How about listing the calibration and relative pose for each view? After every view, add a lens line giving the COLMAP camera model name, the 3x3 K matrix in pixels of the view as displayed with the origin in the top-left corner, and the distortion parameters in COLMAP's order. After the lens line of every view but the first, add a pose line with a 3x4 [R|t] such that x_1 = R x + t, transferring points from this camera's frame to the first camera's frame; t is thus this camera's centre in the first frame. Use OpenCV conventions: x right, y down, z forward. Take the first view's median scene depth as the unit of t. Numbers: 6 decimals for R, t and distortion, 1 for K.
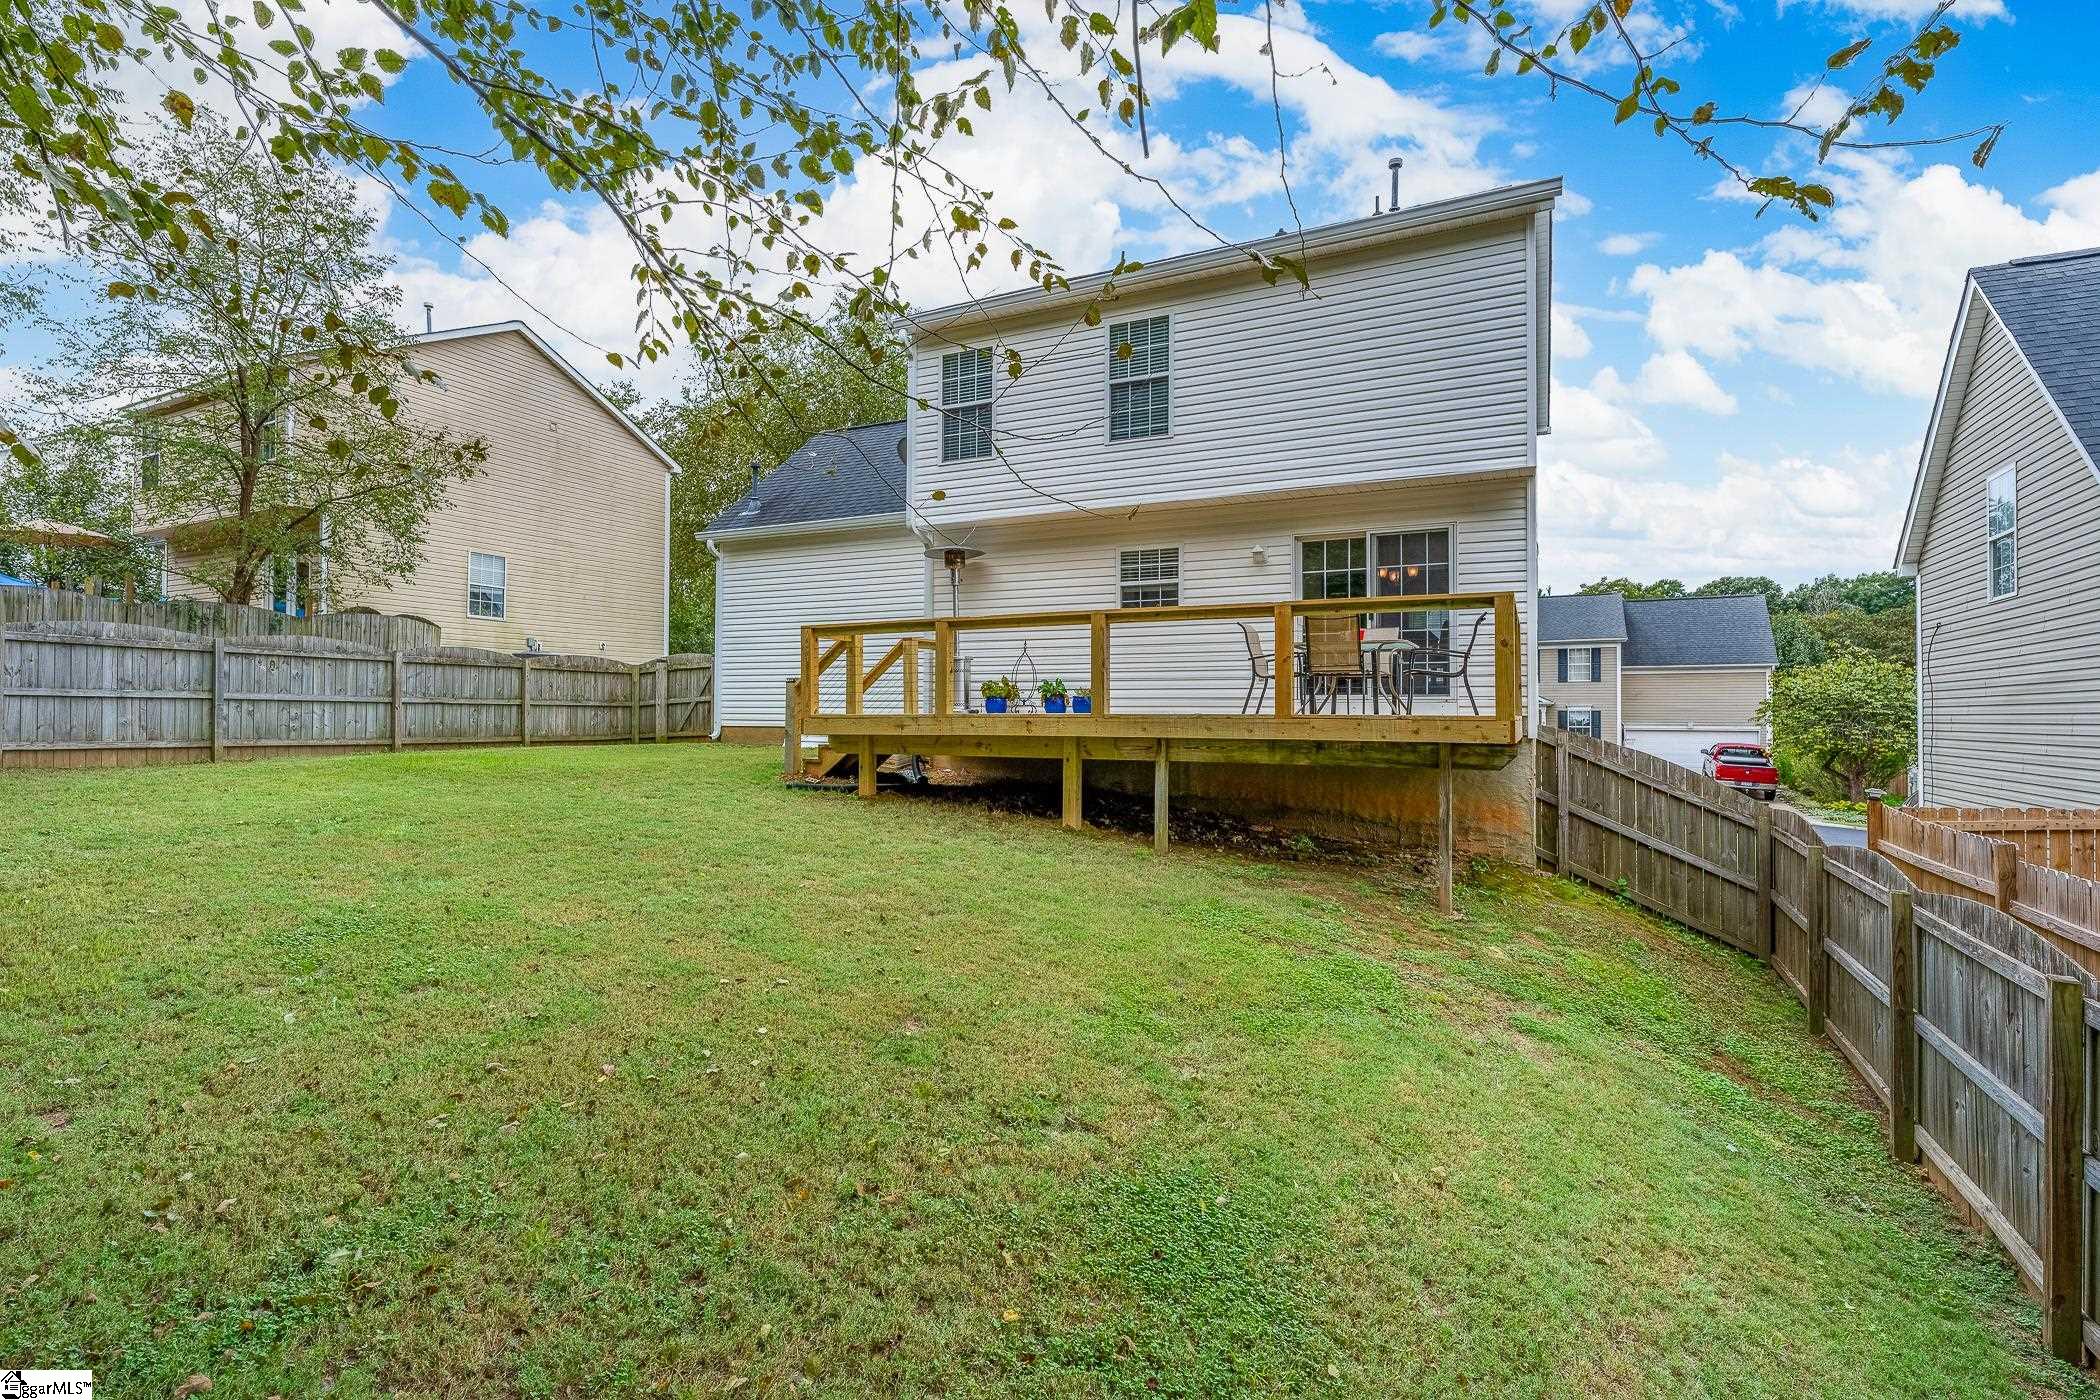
lens RADIAL K [[989.1, 0, 1053.0], [0, 989.1, 704.4], [0, 0, 1]] dist [-0.002666, -0.000381]
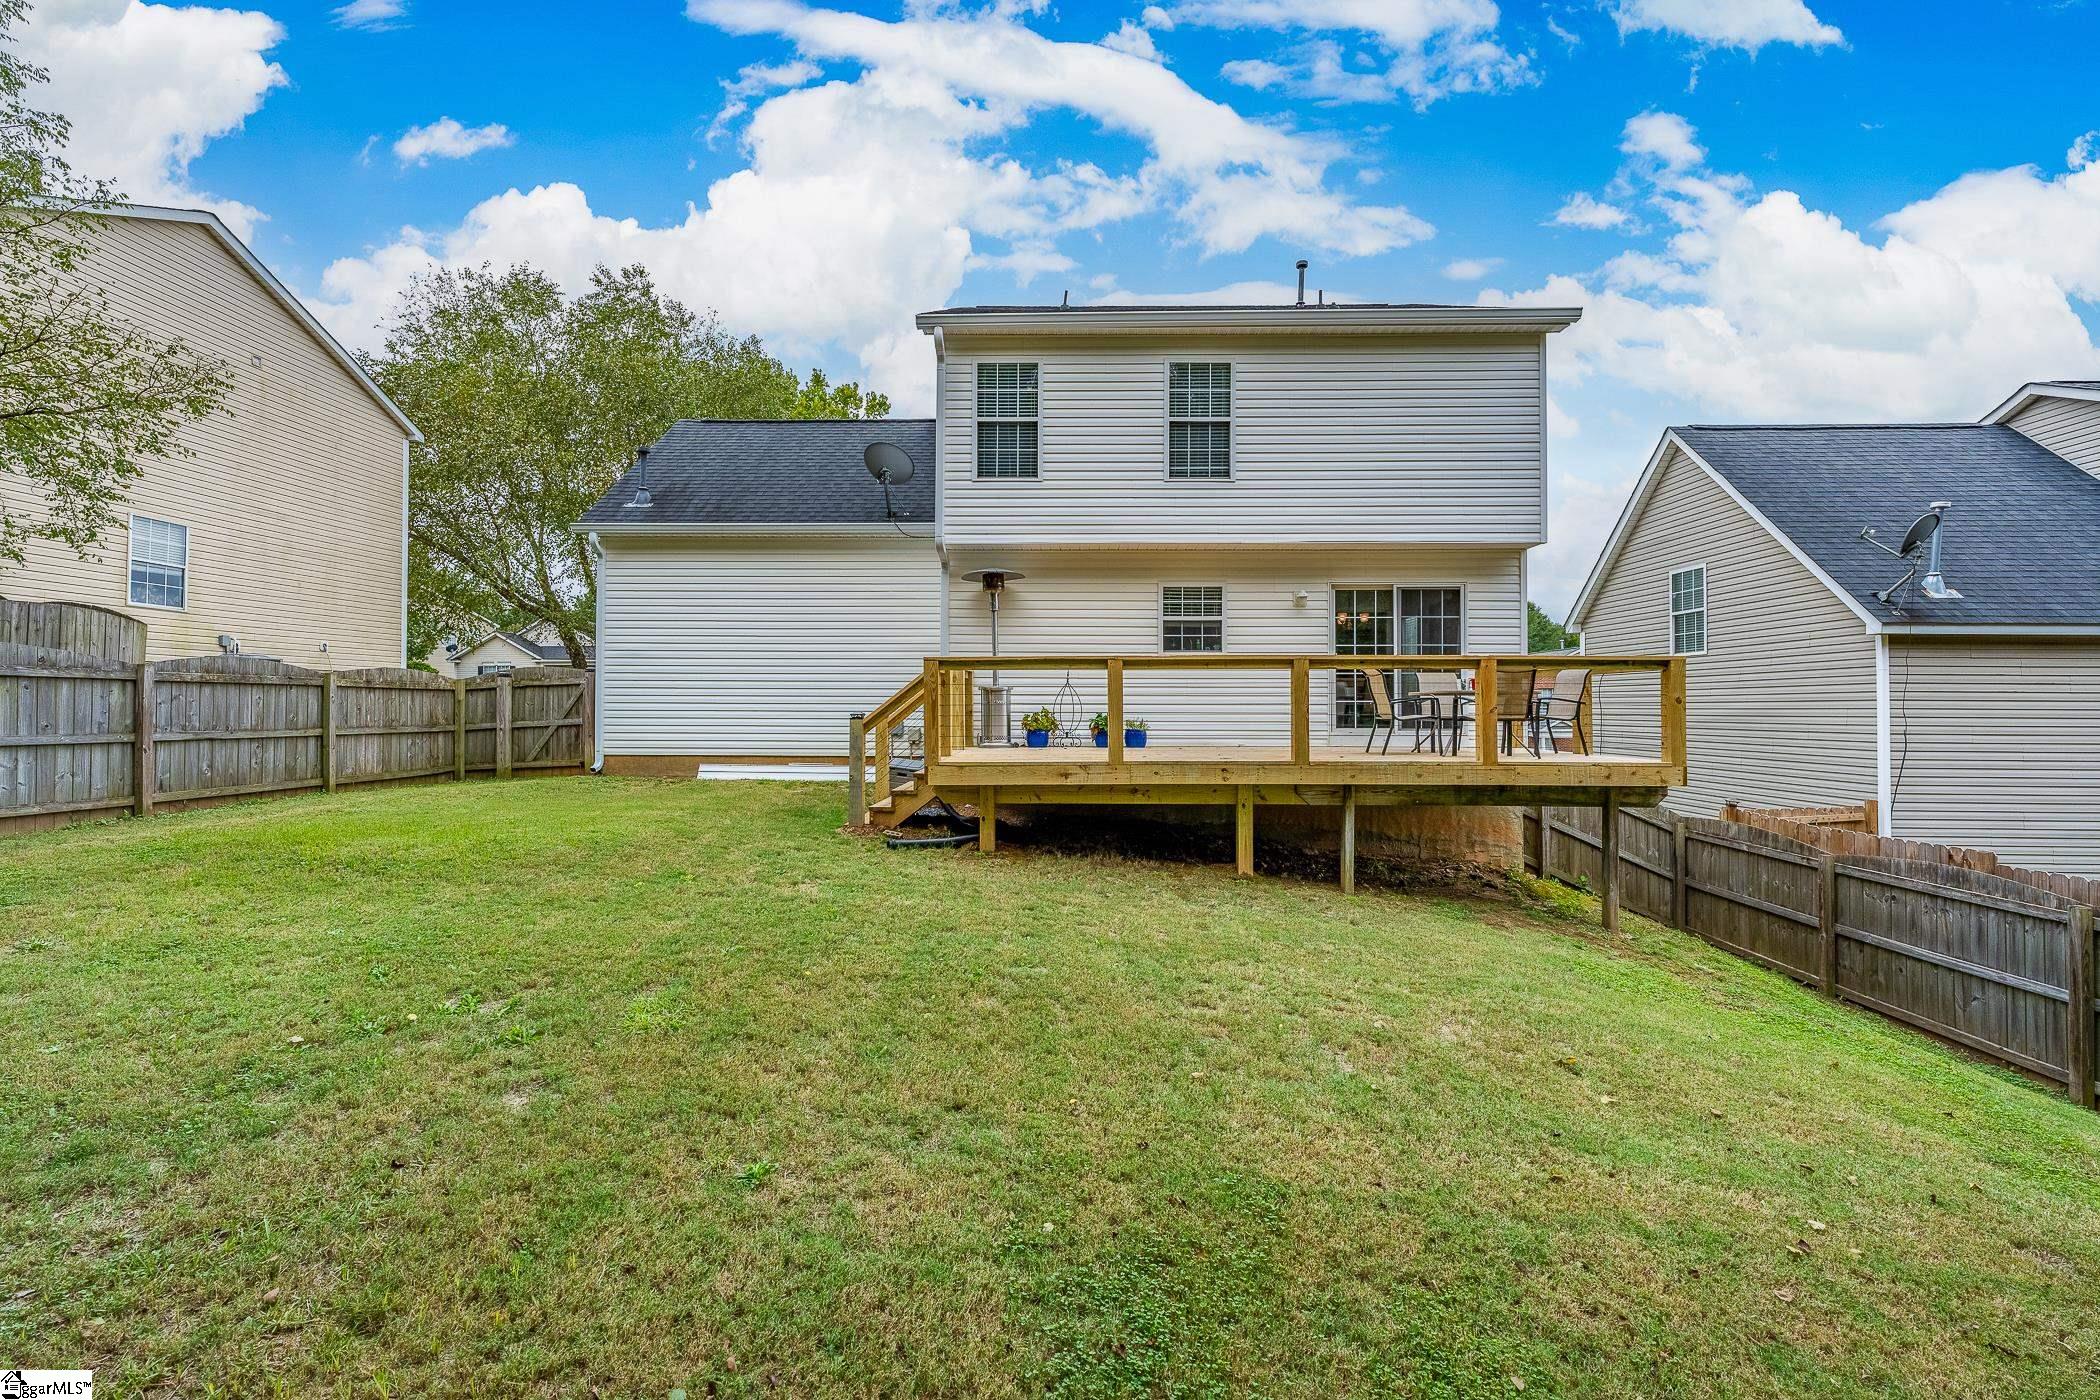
lens RADIAL K [[834.0, 0, 1052.6], [0, 834.0, 701.9], [0, 0, 1]] dist [-0.001443, 0.000345]
pose [[0.905710, 0.001435, 0.423894, -0.386758], [-0.004016, 0.999978, 0.005195, -0.038125], [-0.423878, -0.006408, 0.905697, 0.259339]]
